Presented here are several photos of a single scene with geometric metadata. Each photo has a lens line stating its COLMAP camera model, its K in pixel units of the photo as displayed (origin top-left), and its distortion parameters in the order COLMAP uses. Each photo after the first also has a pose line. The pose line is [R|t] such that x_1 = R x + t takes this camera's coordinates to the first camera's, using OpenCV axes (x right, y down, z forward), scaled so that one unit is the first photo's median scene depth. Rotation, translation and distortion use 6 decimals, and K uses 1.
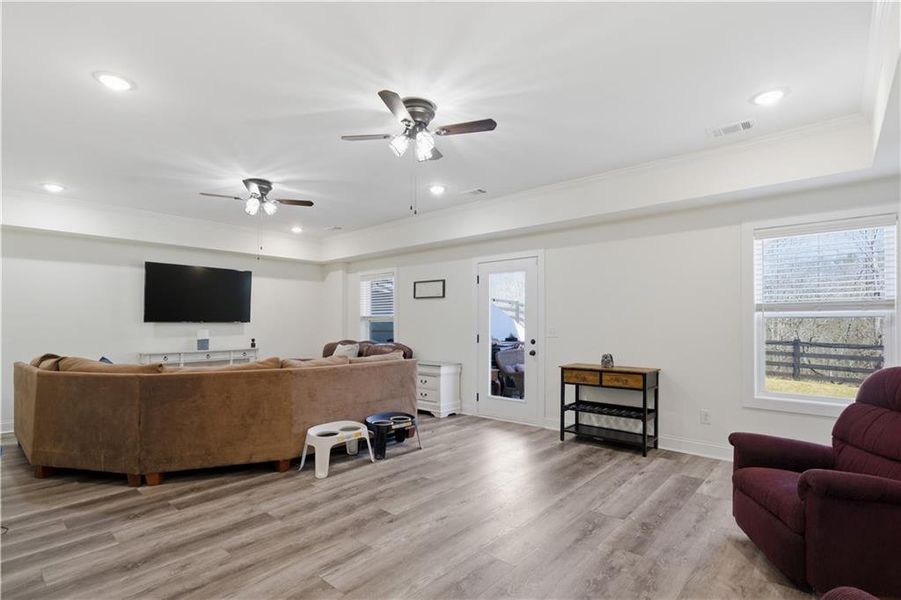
lens RADIAL K [[420.7, 0, 450.5], [0, 420.7, 300.0], [0, 0, 1]] dist [-0.001956, 0.001282]
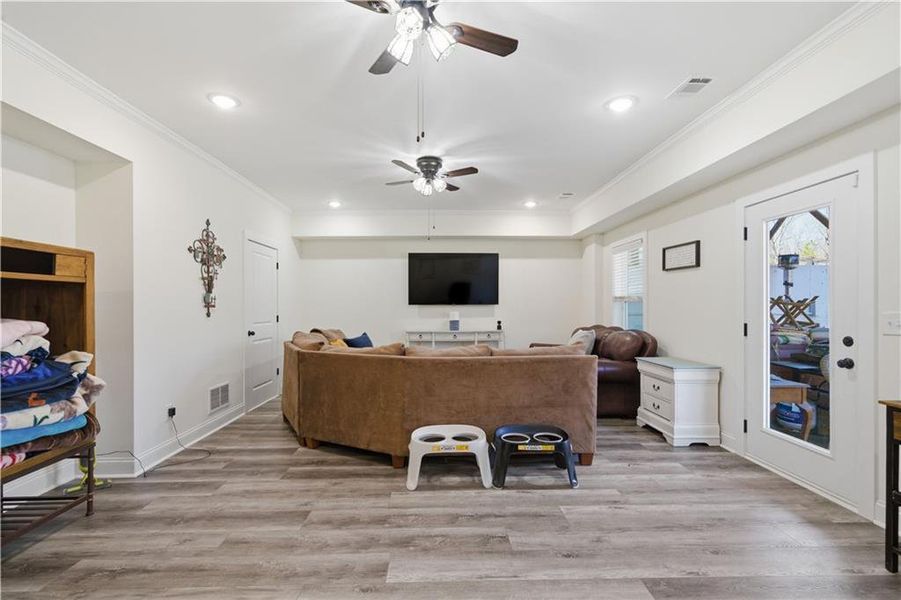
lens RADIAL K [[424.1, 0, 423.3], [0, 424.1, 280.9], [0, 0, 1]] dist [-0.061202, 0.051626]
pose [[0.692846, -0.042781, -0.719815, 0.183366], [0.041226, 0.998956, -0.019689, 0.013584], [0.719906, -0.016033, 0.693887, 0.246944]]
